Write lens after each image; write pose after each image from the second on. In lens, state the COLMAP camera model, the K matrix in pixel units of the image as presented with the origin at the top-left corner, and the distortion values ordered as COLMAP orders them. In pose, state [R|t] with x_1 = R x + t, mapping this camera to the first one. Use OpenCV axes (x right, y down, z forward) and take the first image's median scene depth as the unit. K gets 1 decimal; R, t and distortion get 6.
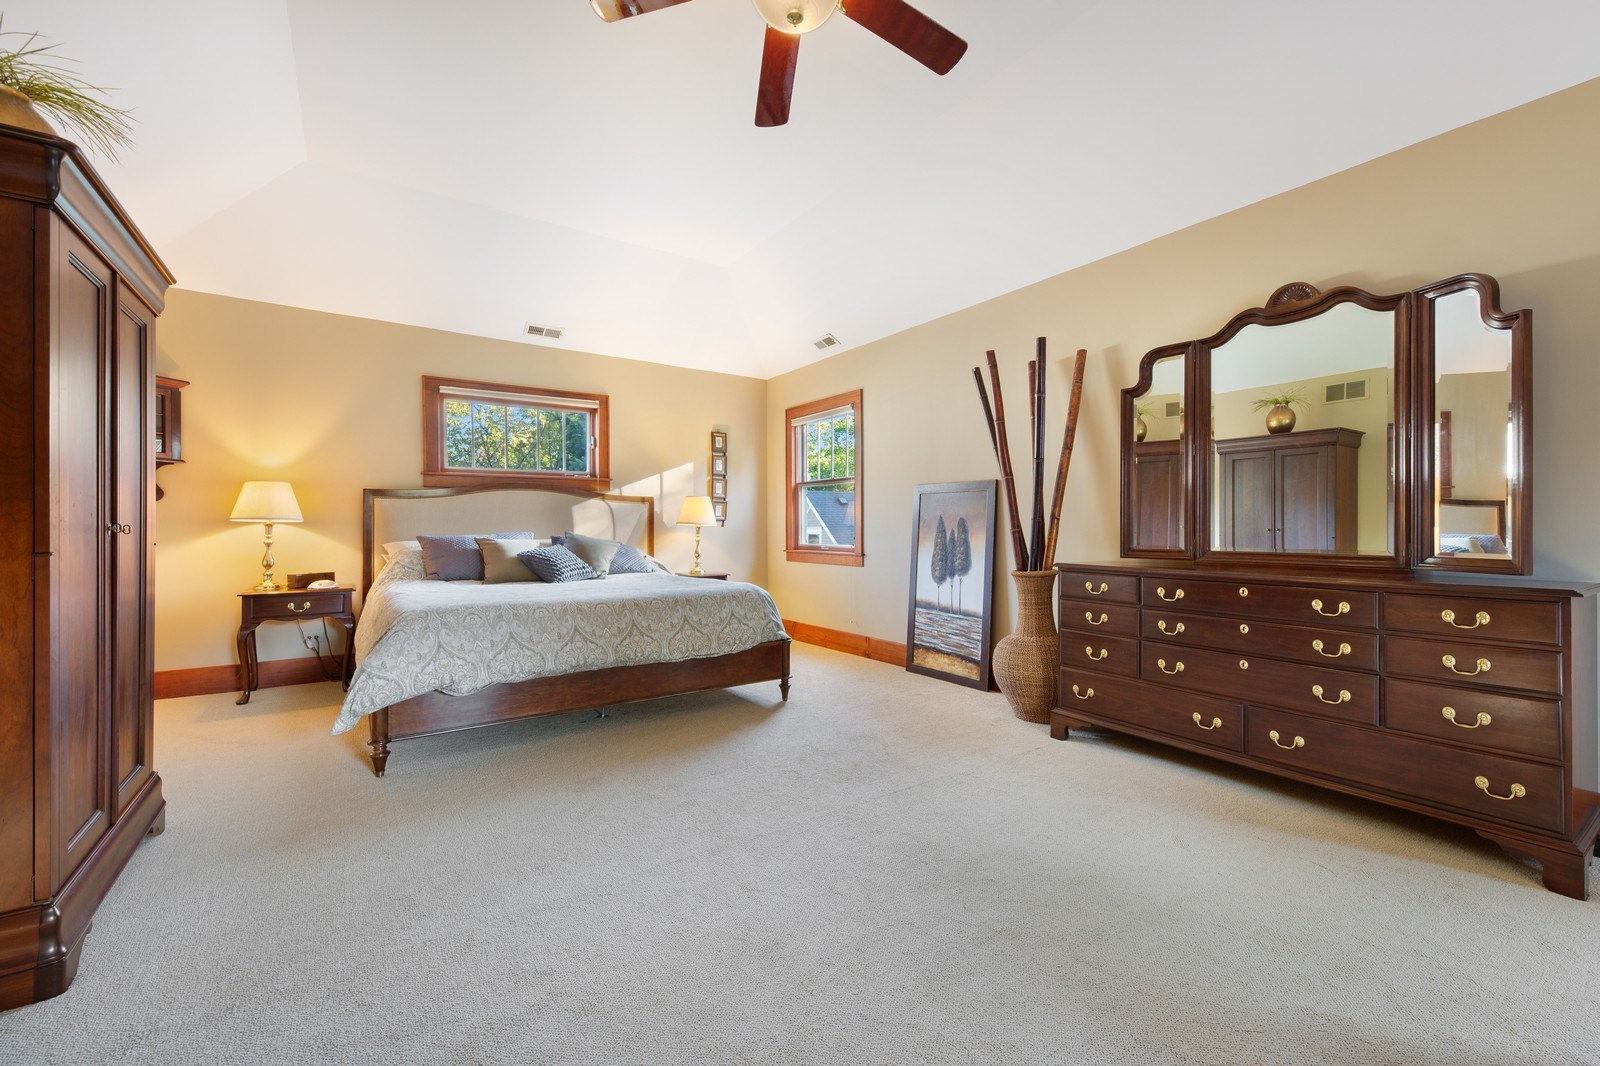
lens RADIAL K [[653.3, 0, 791.2], [0, 653.3, 524.3], [0, 0, 1]] dist [0.003456, 0.000310]
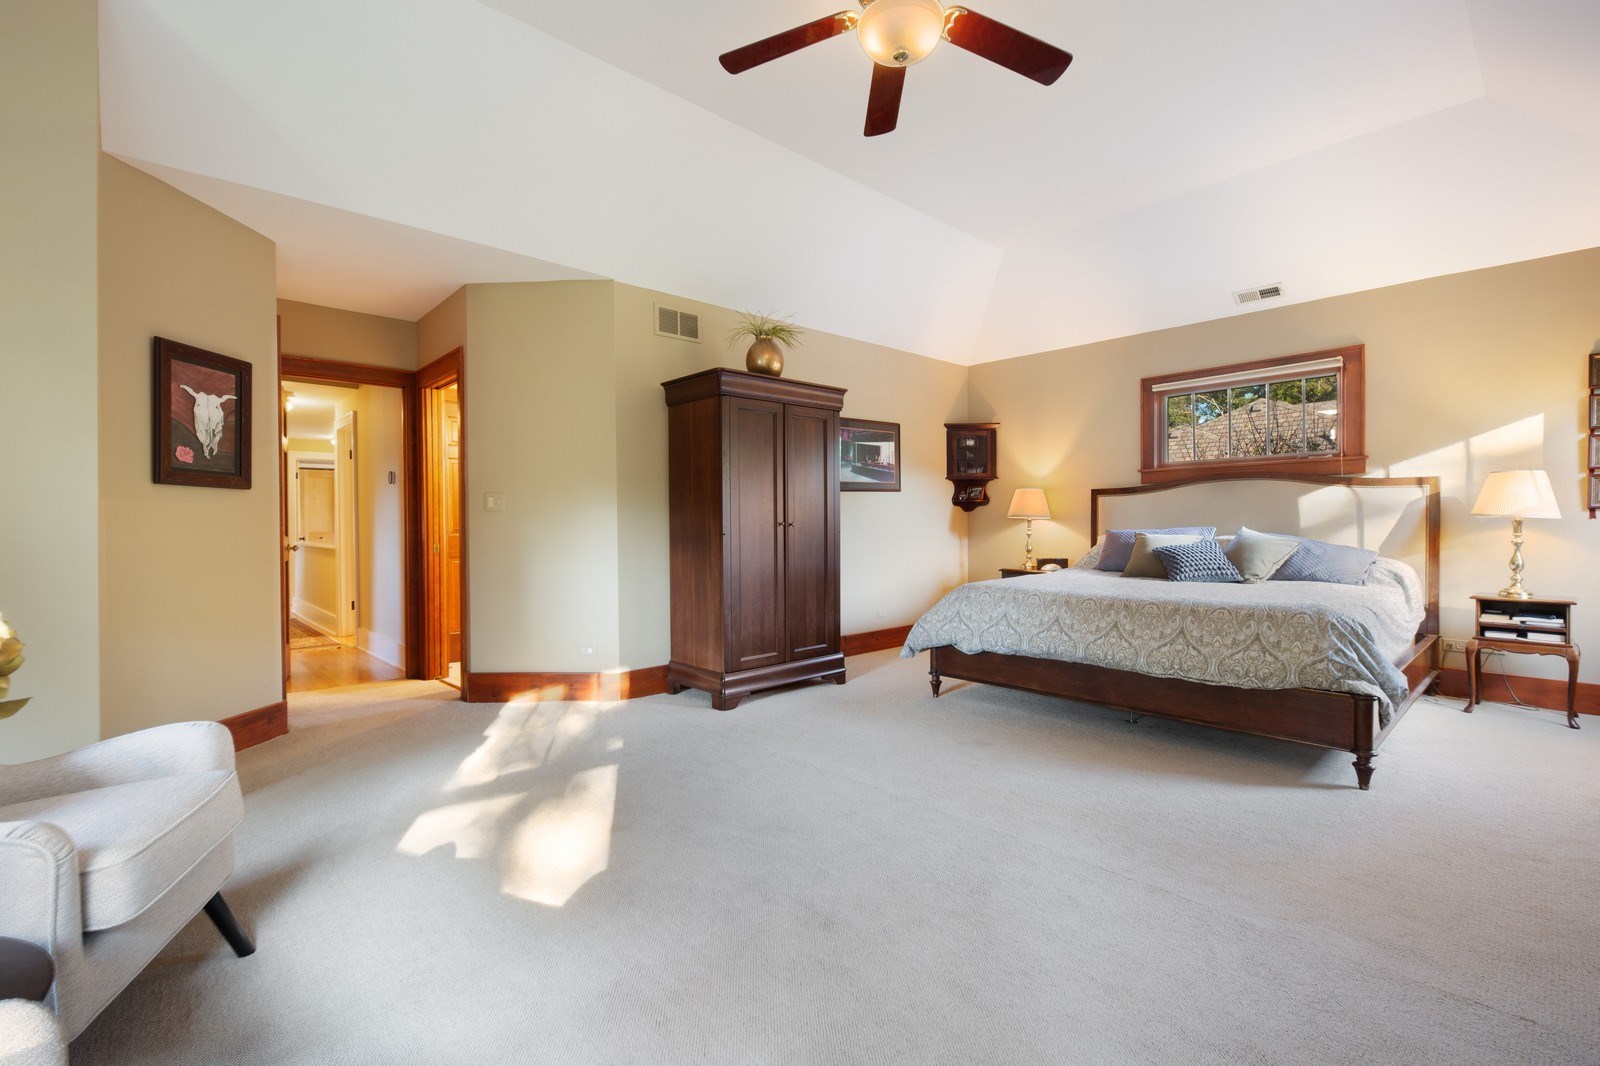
lens RADIAL K [[692.6, 0, 799.6], [0, 692.6, 530.2], [0, 0, 1]] dist [0.012846, 0.000307]
pose [[0.156214, 0.009717, -0.987675, 0.418778], [0.007402, 0.999912, 0.011008, 0.000940], [0.987695, -0.009030, 0.156129, 0.245558]]
